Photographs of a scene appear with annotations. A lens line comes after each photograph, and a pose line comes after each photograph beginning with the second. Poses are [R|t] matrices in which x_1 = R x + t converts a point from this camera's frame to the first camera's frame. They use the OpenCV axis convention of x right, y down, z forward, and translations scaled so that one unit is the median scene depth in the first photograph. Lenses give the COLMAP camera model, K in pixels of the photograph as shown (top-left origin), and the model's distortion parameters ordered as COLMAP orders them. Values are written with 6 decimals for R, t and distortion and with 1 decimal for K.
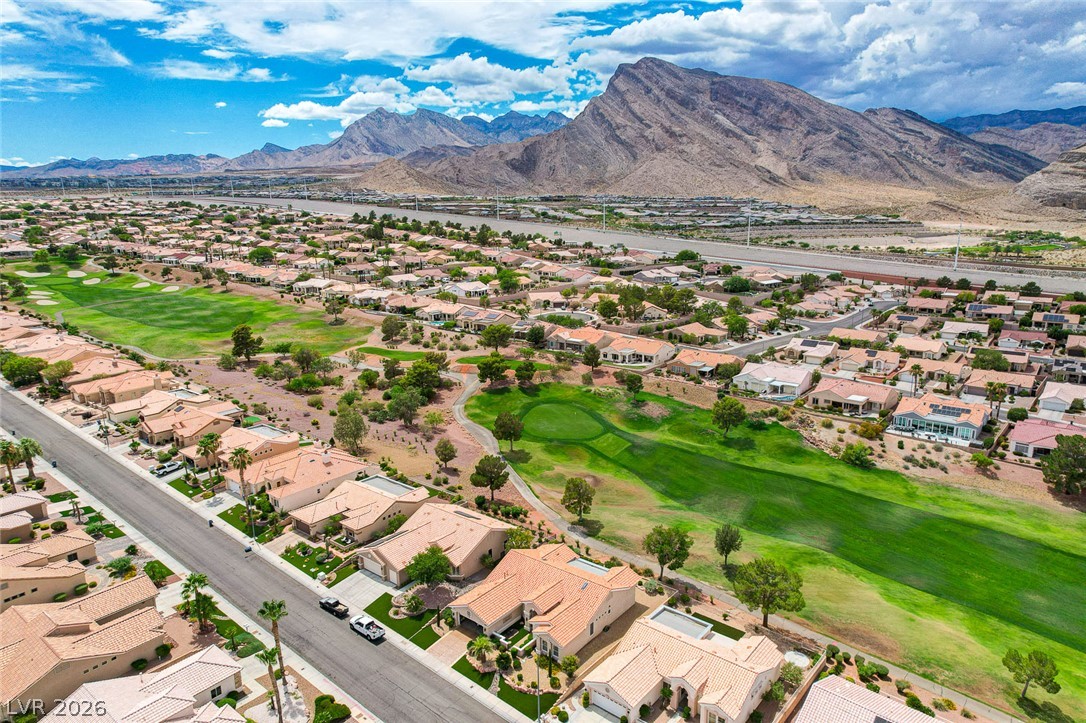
lens RADIAL K [[690.0, 0, 538.7], [0, 690.0, 359.9], [0, 0, 1]] dist [-0.039731, 0.054937]
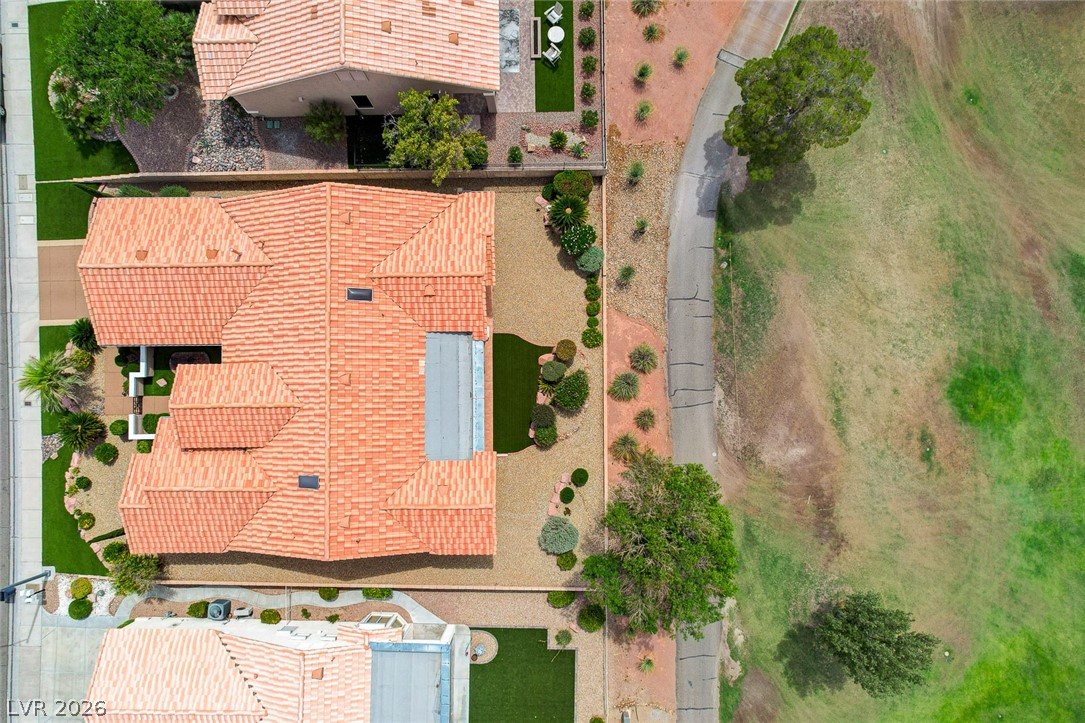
lens RADIAL K [[689.4, 0, 535.5], [0, 689.4, 371.2], [0, 0, 1]] dist [-0.039731, 0.054937]
pose [[0.637367, 0.770409, -0.015264, 0.051174], [-0.173977, 0.163173, 0.971137, -0.019108], [0.750663, -0.616315, 0.238034, 0.521507]]
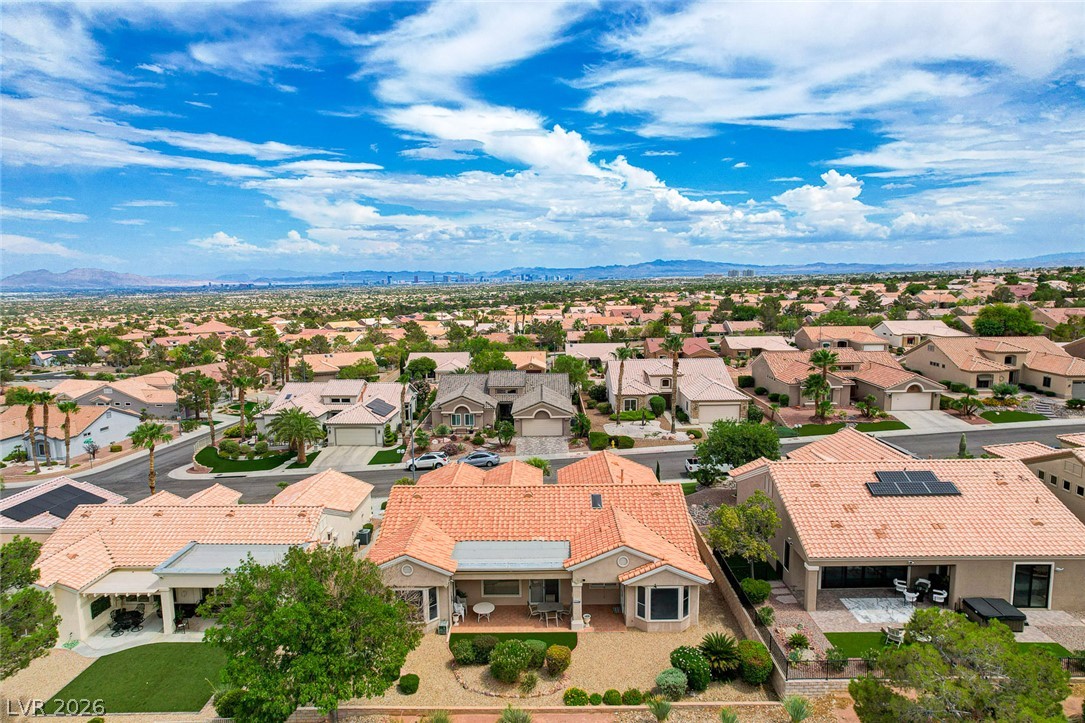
lens RADIAL K [[689.4, 0, 545.1], [0, 689.4, 365.2], [0, 0, 1]] dist [-0.039731, 0.054937]
pose [[-0.778220, 0.109241, -0.618417, 0.150155], [-0.113973, 0.943832, 0.310148, 0.049324], [0.617562, 0.311846, -0.722059, 0.678597]]
